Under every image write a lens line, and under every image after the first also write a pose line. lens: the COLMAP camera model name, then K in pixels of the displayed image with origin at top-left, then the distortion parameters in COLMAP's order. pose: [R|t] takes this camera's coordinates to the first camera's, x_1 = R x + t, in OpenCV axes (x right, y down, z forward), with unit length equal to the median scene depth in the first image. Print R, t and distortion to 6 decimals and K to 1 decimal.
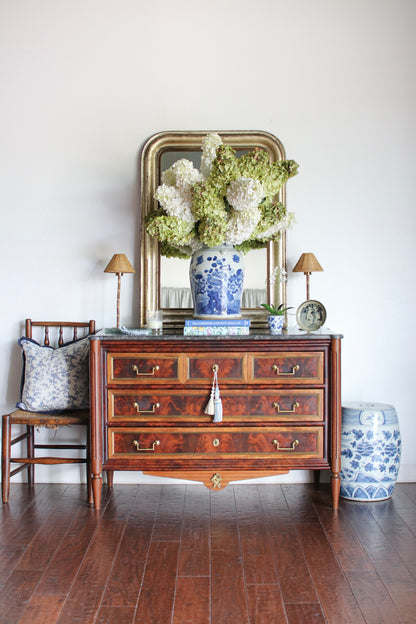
lens RADIAL K [[872.2, 0, 208.0], [0, 872.2, 312.0], [0, 0, 1]] dist [-0.177194, 0.207176]
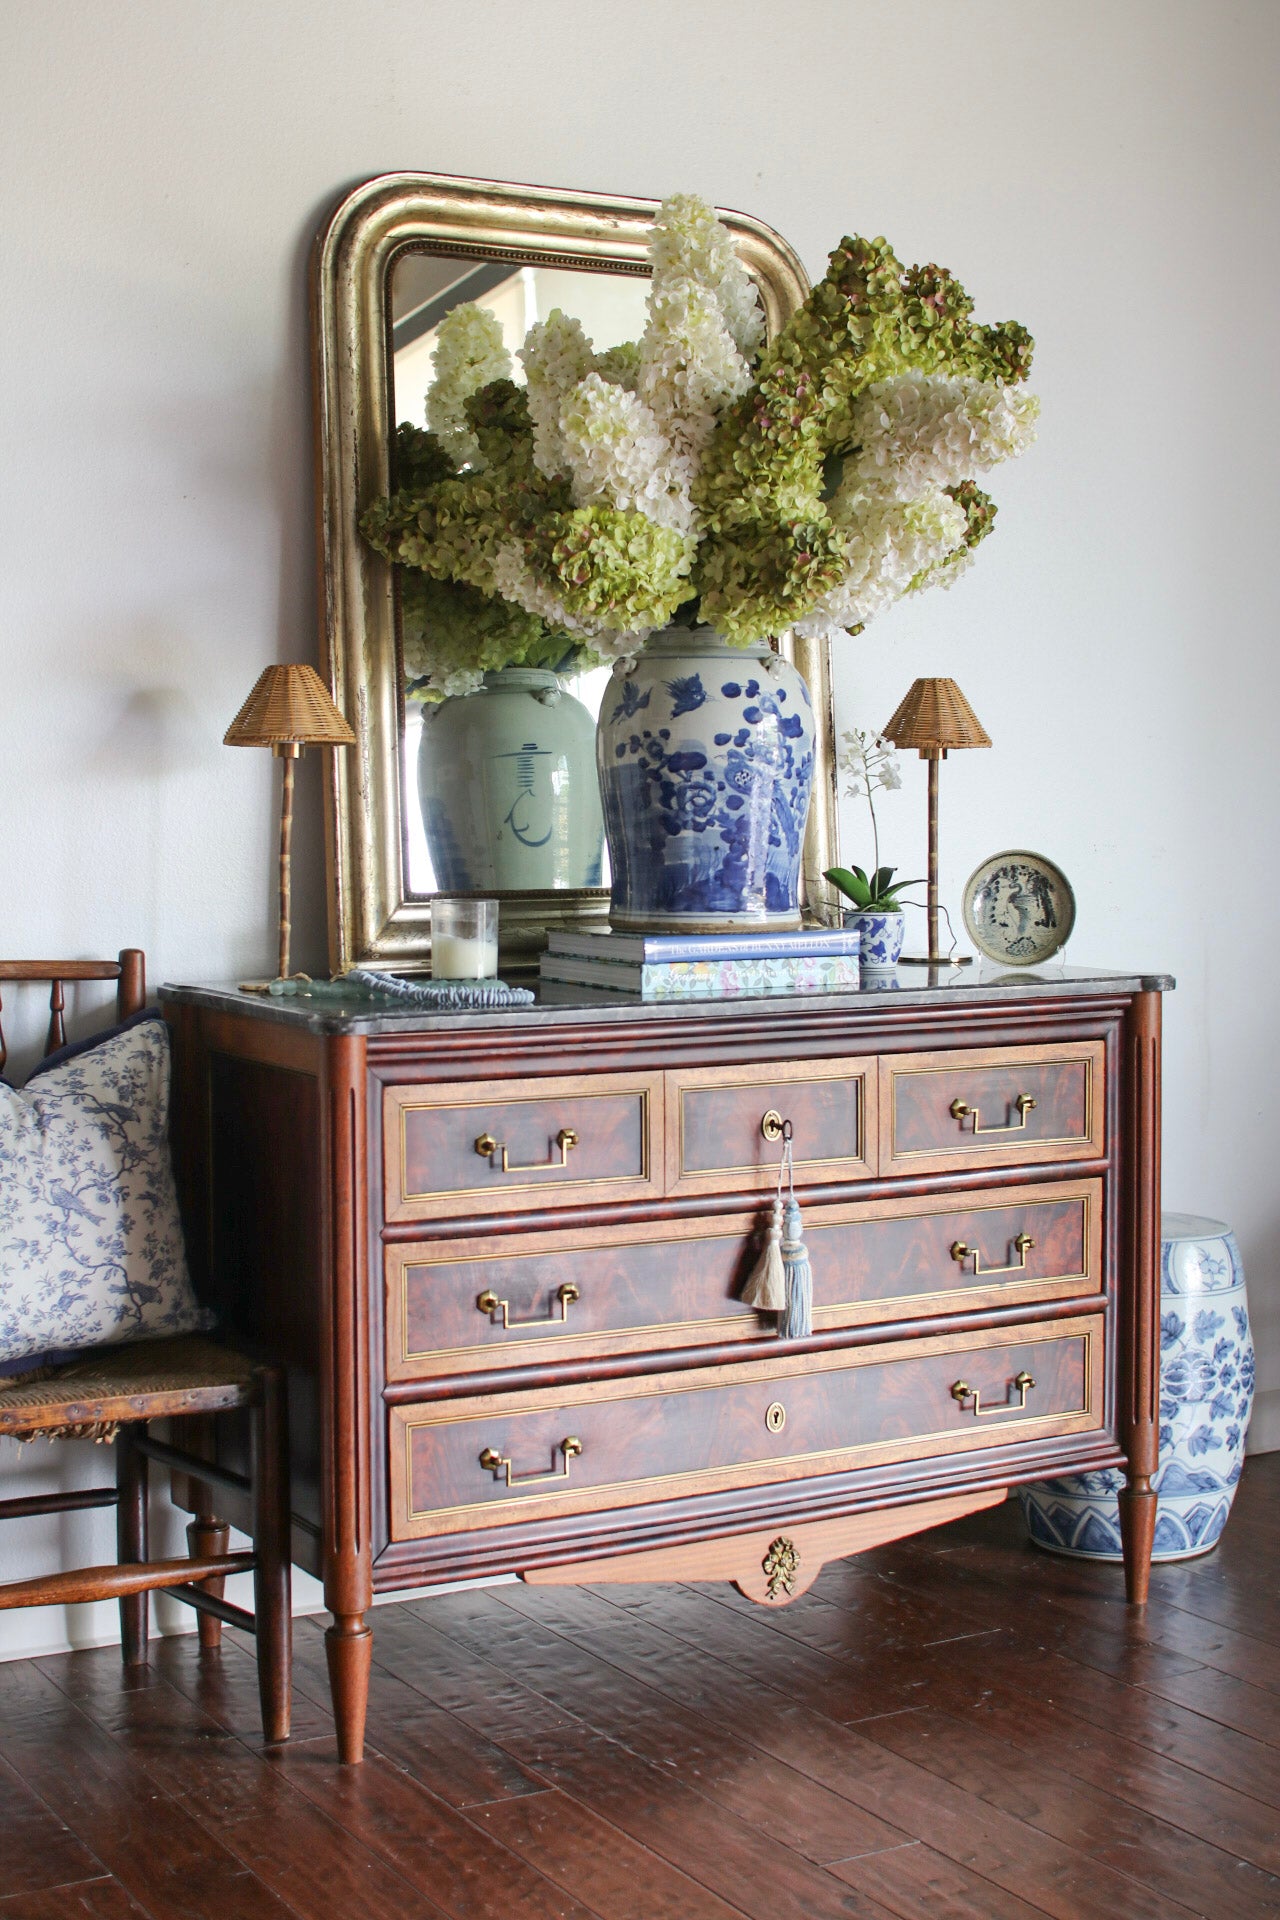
lens RADIAL K [[2683.7, 0, 640.0], [0, 2683.7, 960.0], [0, 0, 1]] dist [-0.177194, 0.207176]
pose [[0.864868, -0.030713, 0.501058, -0.410875], [0.019756, 0.999436, 0.027161, -0.004969], [-0.501610, -0.013591, 0.864987, 0.347923]]
